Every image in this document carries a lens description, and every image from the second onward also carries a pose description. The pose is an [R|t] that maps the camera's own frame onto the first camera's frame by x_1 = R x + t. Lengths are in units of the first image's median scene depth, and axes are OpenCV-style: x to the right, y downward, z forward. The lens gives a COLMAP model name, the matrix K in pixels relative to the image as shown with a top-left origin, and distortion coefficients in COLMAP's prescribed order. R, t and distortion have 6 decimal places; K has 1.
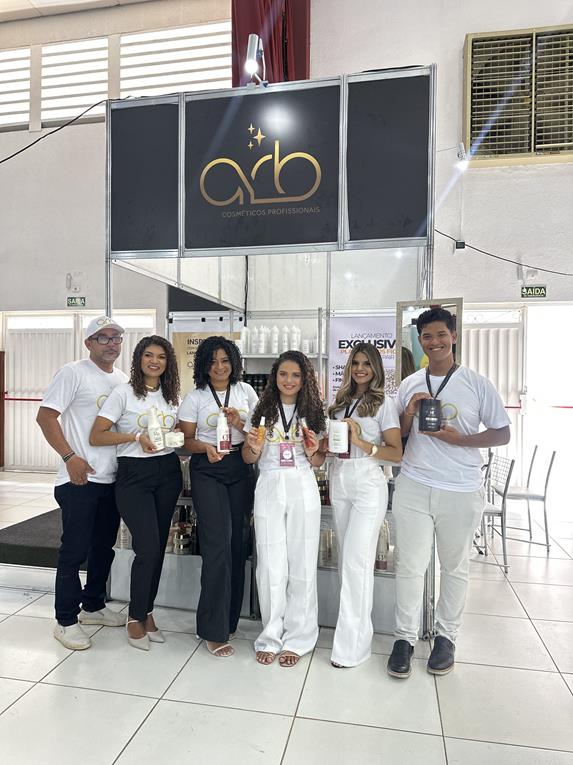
lens RADIAL K [[531.8, 0, 286.5], [0, 531.8, 382.5], [0, 0, 1]] dist [0.050835, 0.001569]
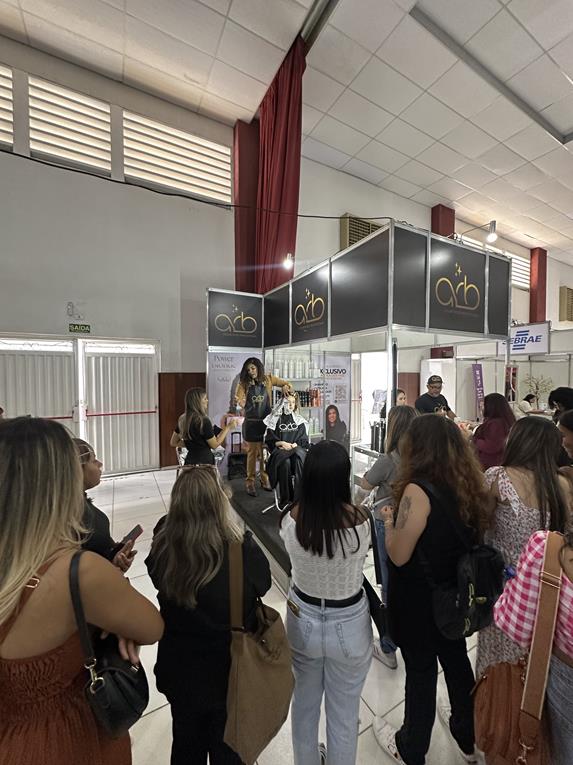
lens RADIAL K [[306.3, 0, 286.5], [0, 306.3, 382.5], [0, 0, 1]] dist [-0.000414, -0.000142]
pose [[0.762449, -0.030040, 0.646350, -1.123258], [0.014887, 0.999472, 0.028891, -0.122080], [-0.646877, -0.012406, 0.762494, 0.575398]]
